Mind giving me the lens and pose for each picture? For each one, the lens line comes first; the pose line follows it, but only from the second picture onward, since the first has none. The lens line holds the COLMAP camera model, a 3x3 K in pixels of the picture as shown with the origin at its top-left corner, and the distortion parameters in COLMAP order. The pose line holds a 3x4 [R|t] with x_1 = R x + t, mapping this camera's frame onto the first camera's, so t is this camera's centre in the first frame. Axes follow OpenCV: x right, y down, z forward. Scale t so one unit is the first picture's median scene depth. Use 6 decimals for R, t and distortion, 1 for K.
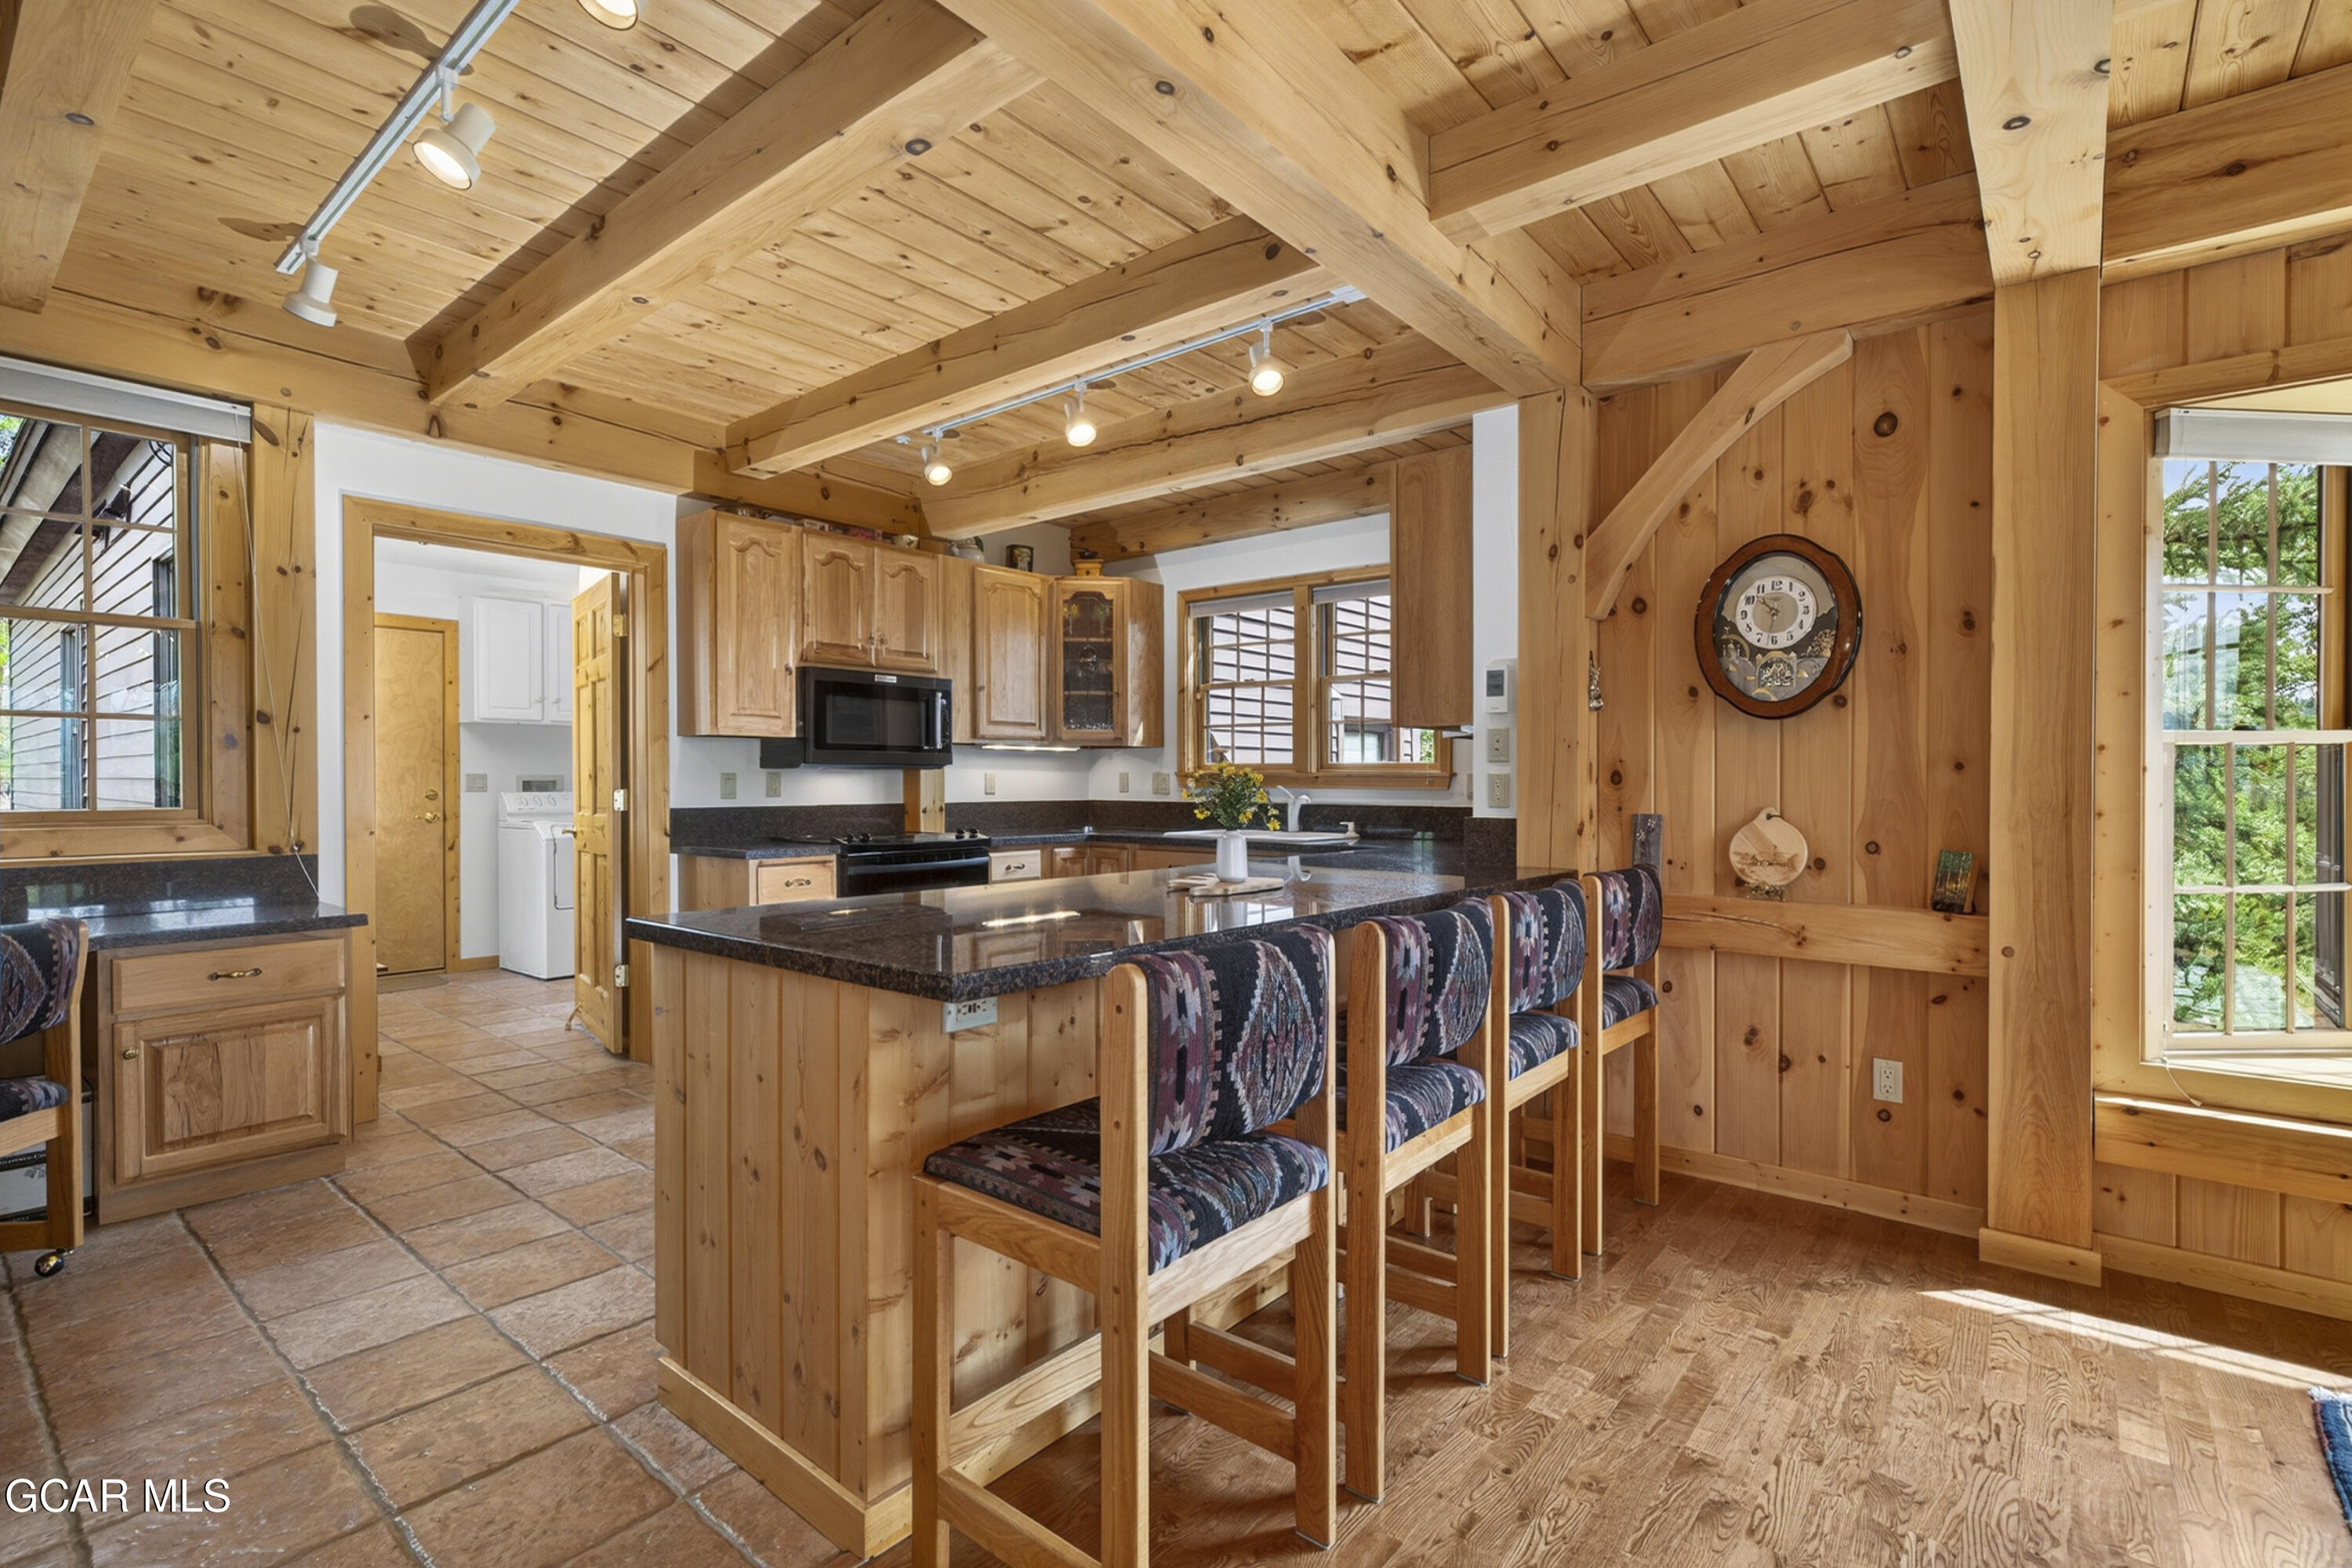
lens RADIAL K [[1084.4, 0, 1187.3], [0, 1084.4, 792.4], [0, 0, 1]] dist [-0.009795, 0.001990]
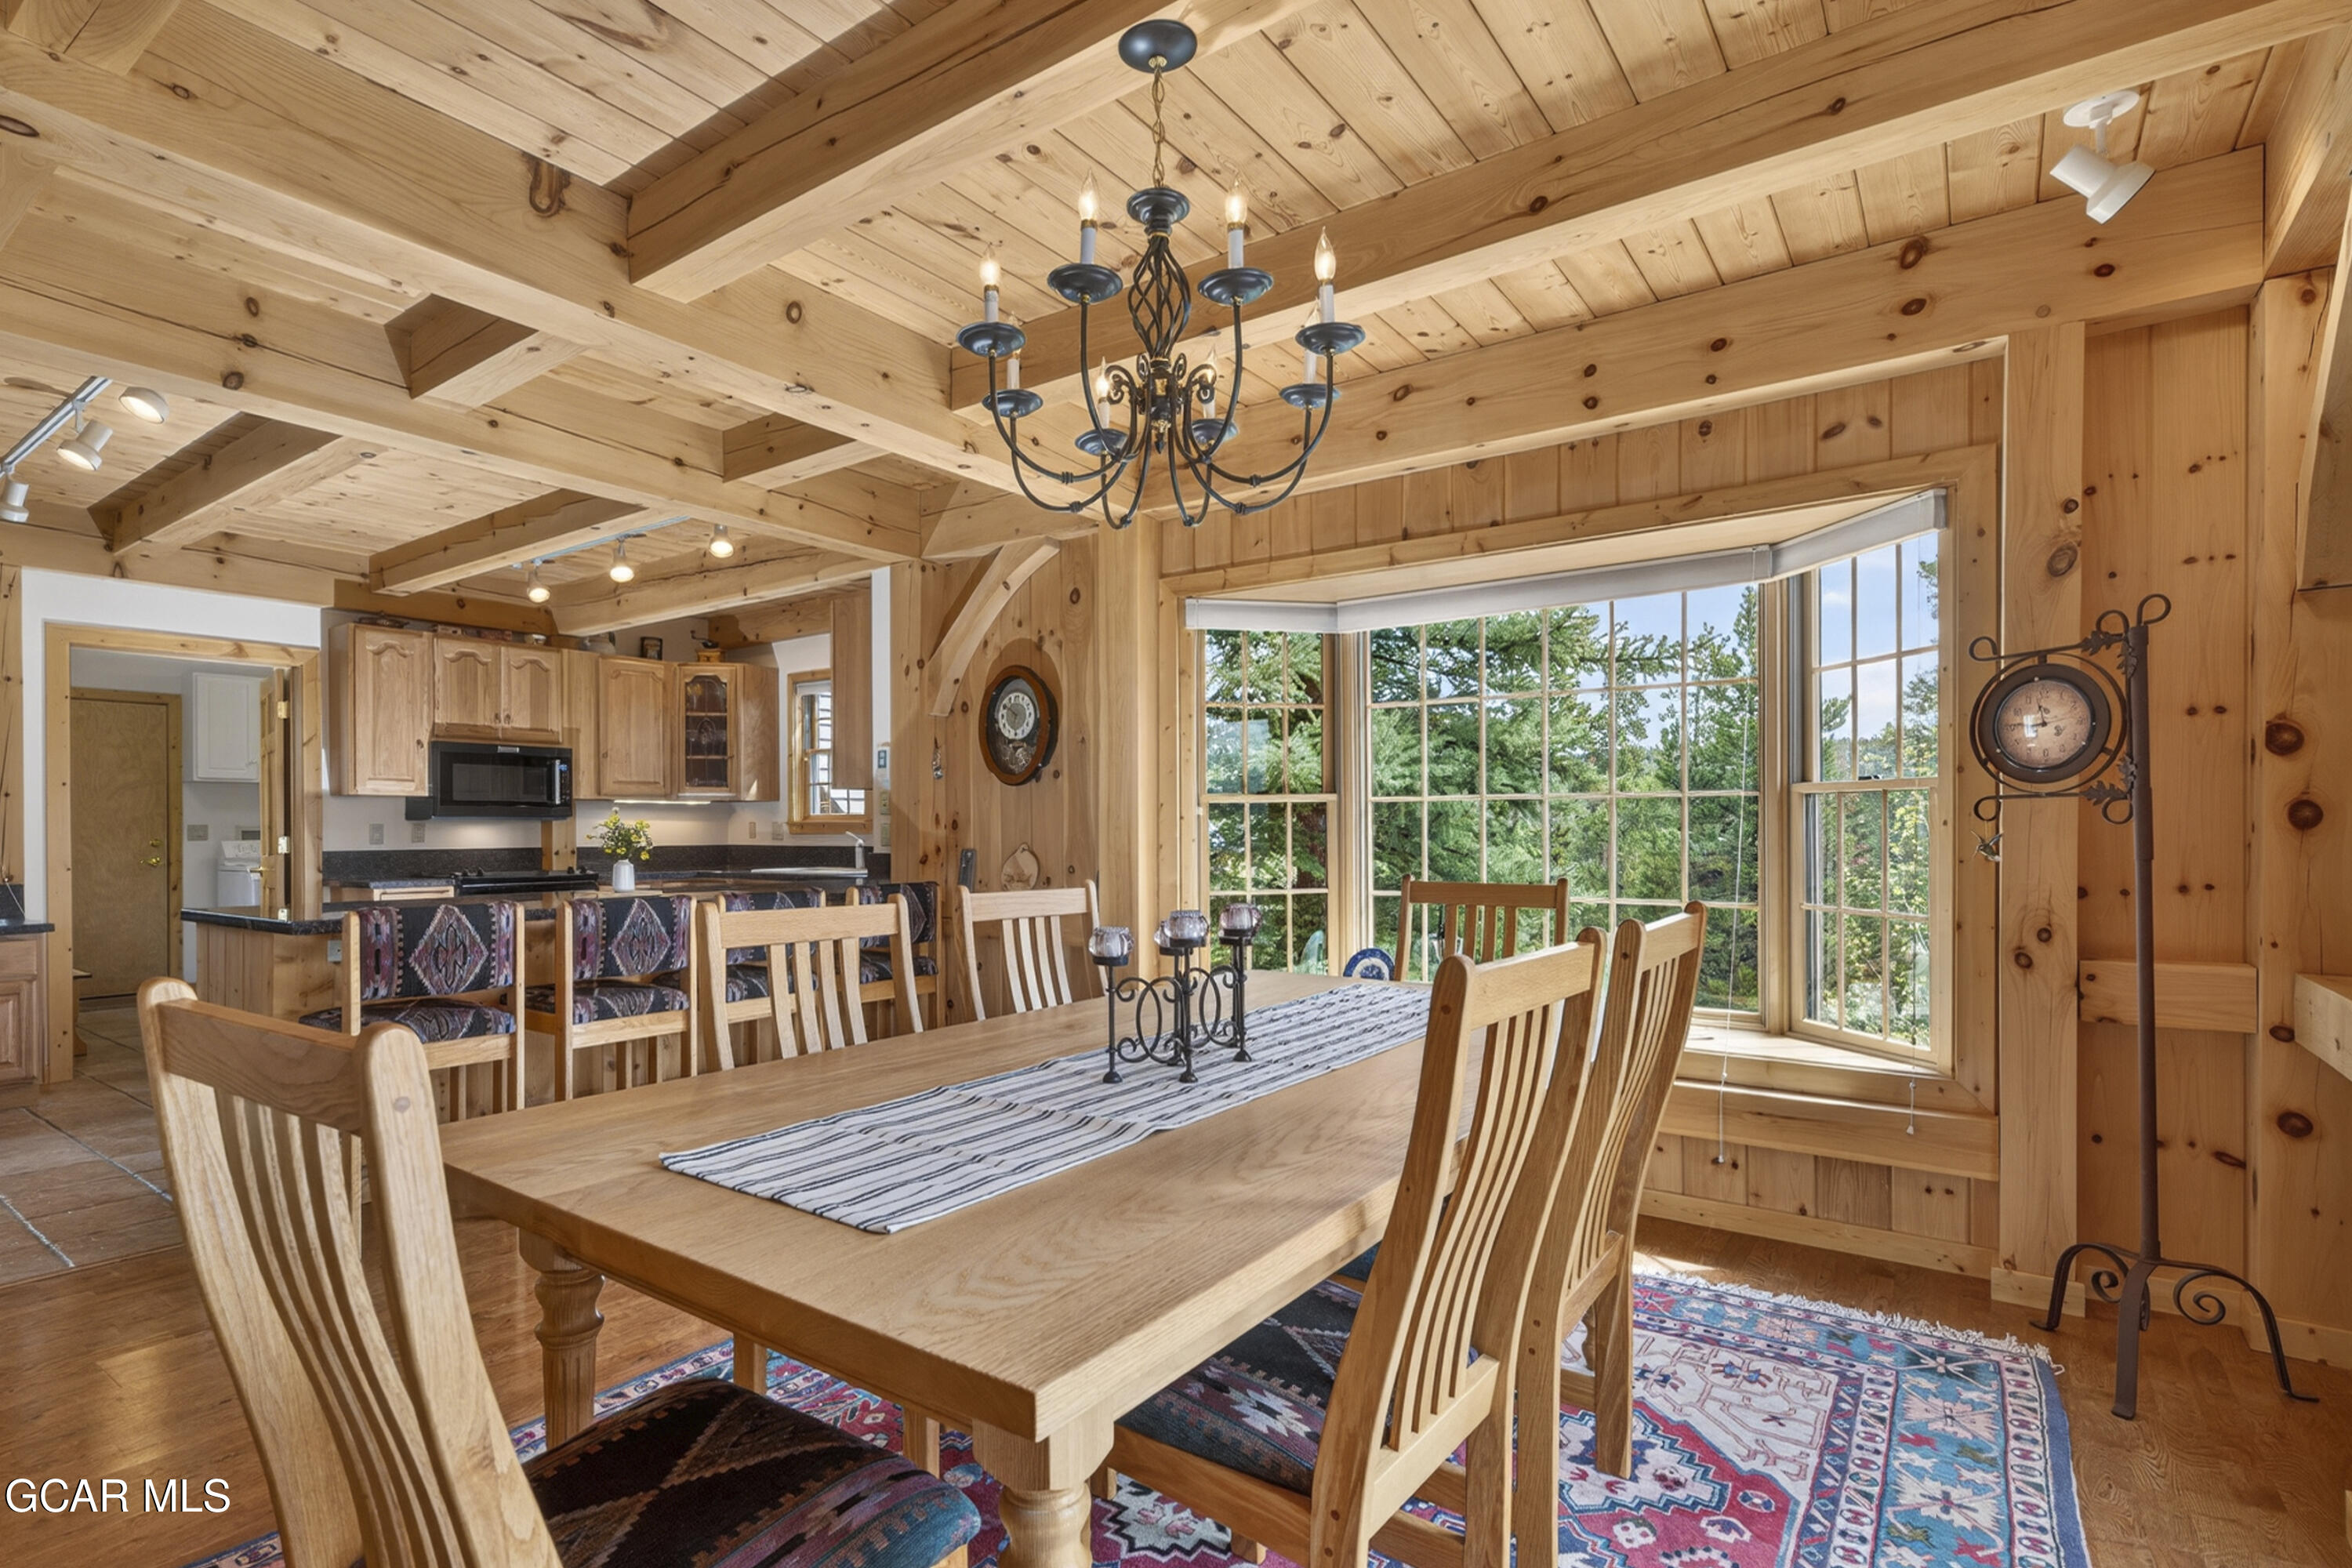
lens RADIAL K [[1145.0, 0, 1150.5], [0, 1145.0, 831.5], [0, 0, 1]] dist [-0.004842, -0.002936]
pose [[0.998159, -0.004354, 0.060487, 0.411432], [0.004872, 0.999953, -0.008415, 0.007182], [-0.060447, 0.008694, 0.998134, -0.407010]]
